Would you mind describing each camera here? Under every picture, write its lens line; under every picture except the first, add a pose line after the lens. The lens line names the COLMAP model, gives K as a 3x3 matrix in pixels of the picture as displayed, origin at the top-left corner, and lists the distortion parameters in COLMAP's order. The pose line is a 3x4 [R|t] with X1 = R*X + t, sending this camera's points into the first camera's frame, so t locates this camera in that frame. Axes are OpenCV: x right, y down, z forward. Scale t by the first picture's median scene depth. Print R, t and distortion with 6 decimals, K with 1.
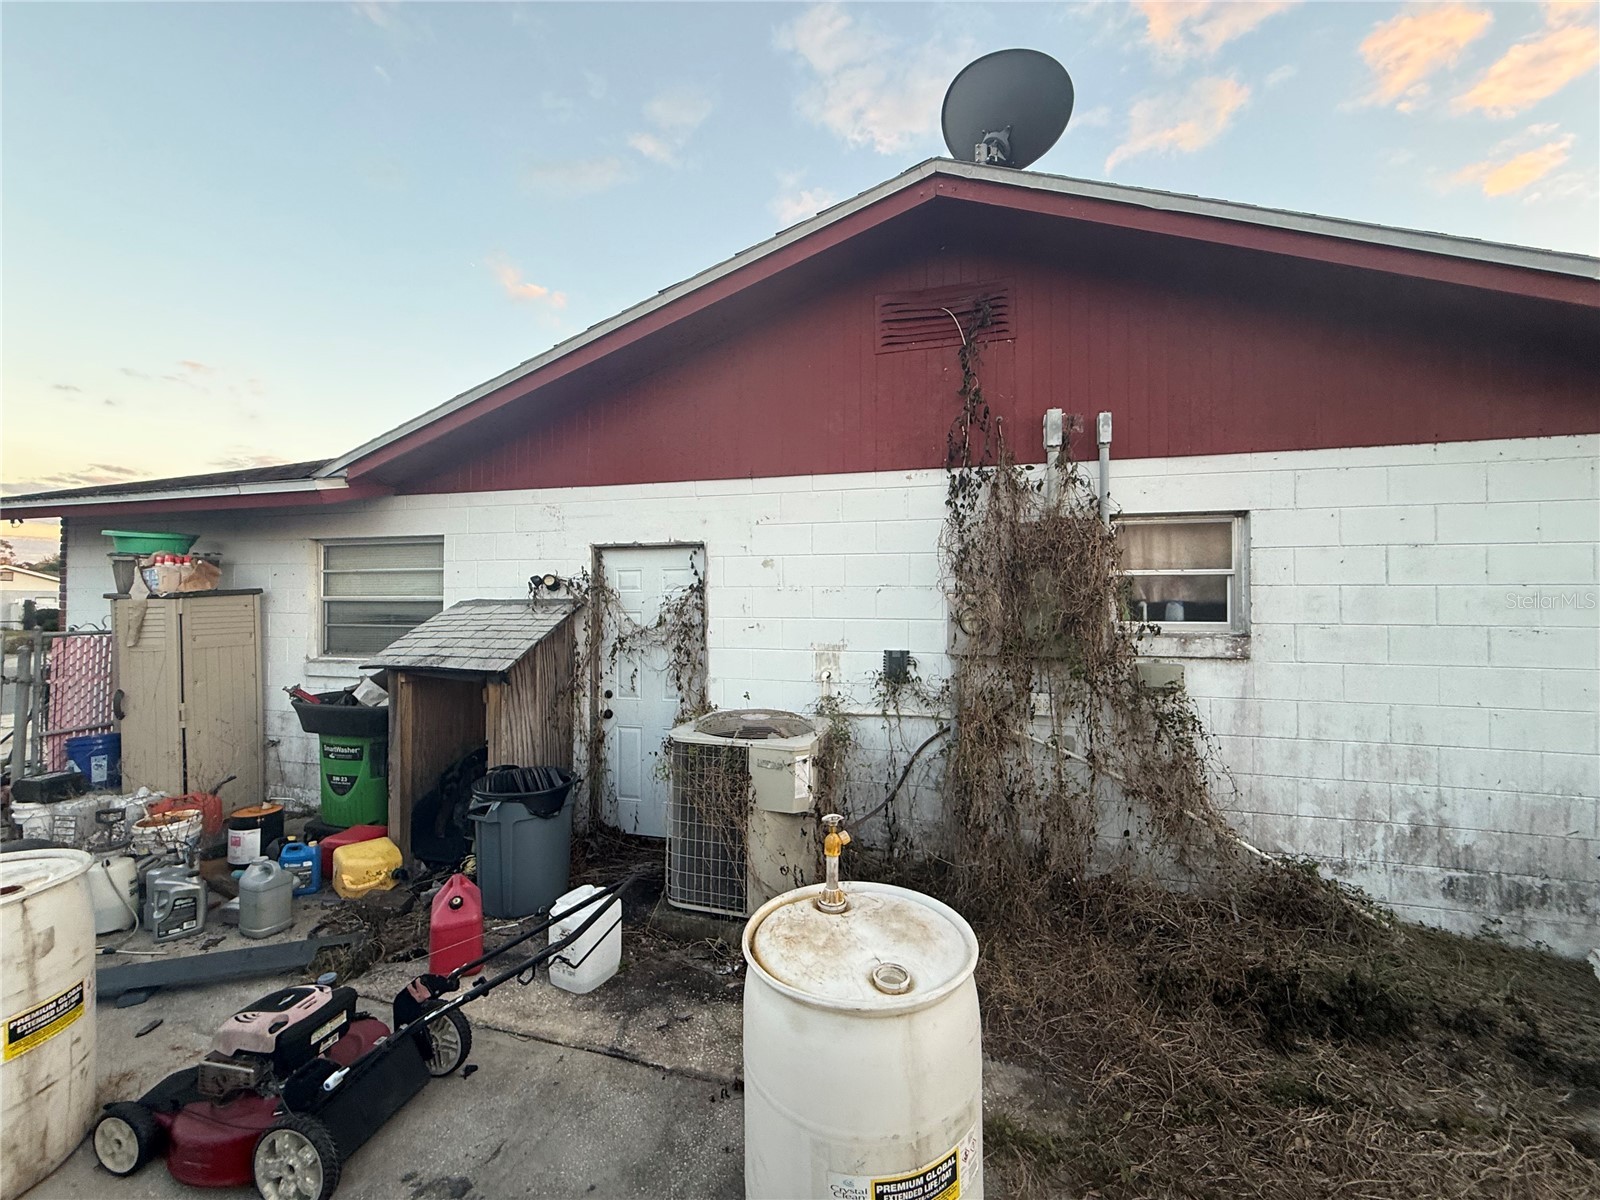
lens RADIAL K [[635.2, 0, 798.0], [0, 635.2, 598.6], [0, 0, 1]] dist [0.000651, -0.000547]
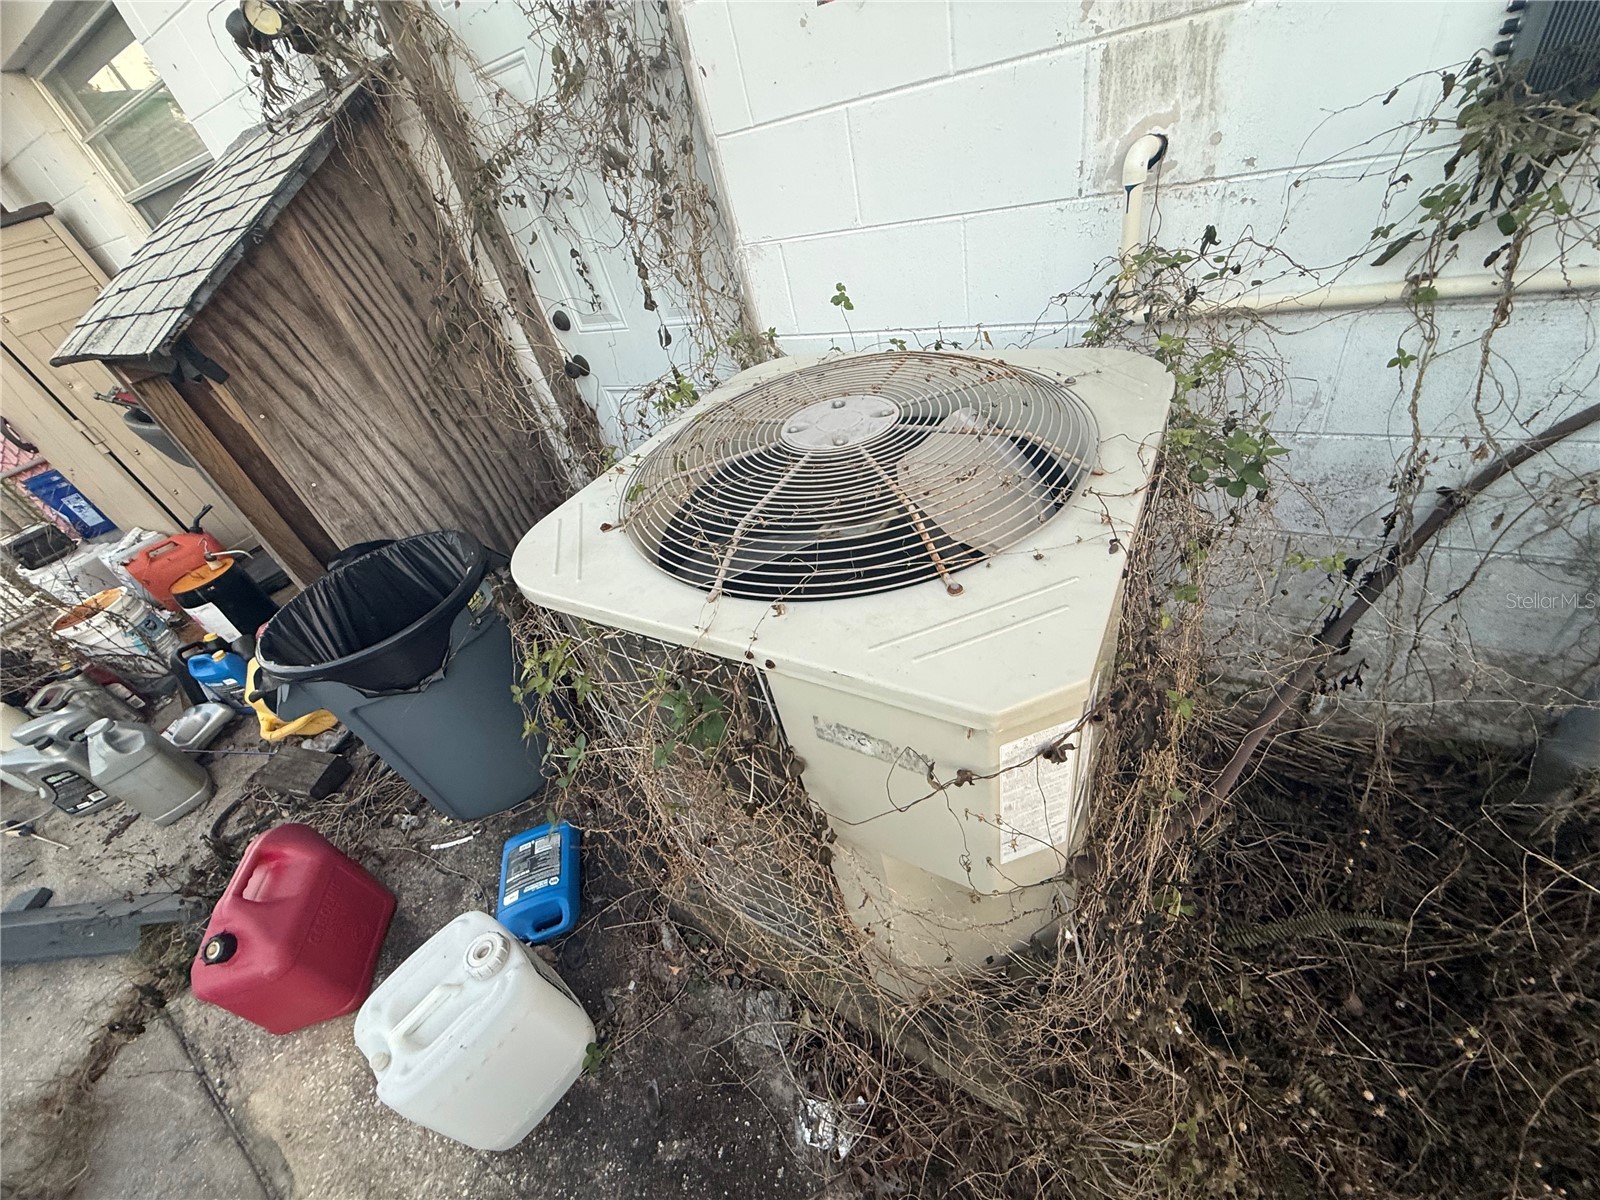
lens RADIAL K [[635.2, 0, 796.6], [0, 635.2, 596.9], [0, 0, 1]] dist [0.000651, -0.000547]
pose [[0.938598, 0.004009, -0.344991, 0.003814], [0.221040, 0.760777, 0.610213, 0.073719], [0.264907, -0.649001, 0.713177, 0.696635]]
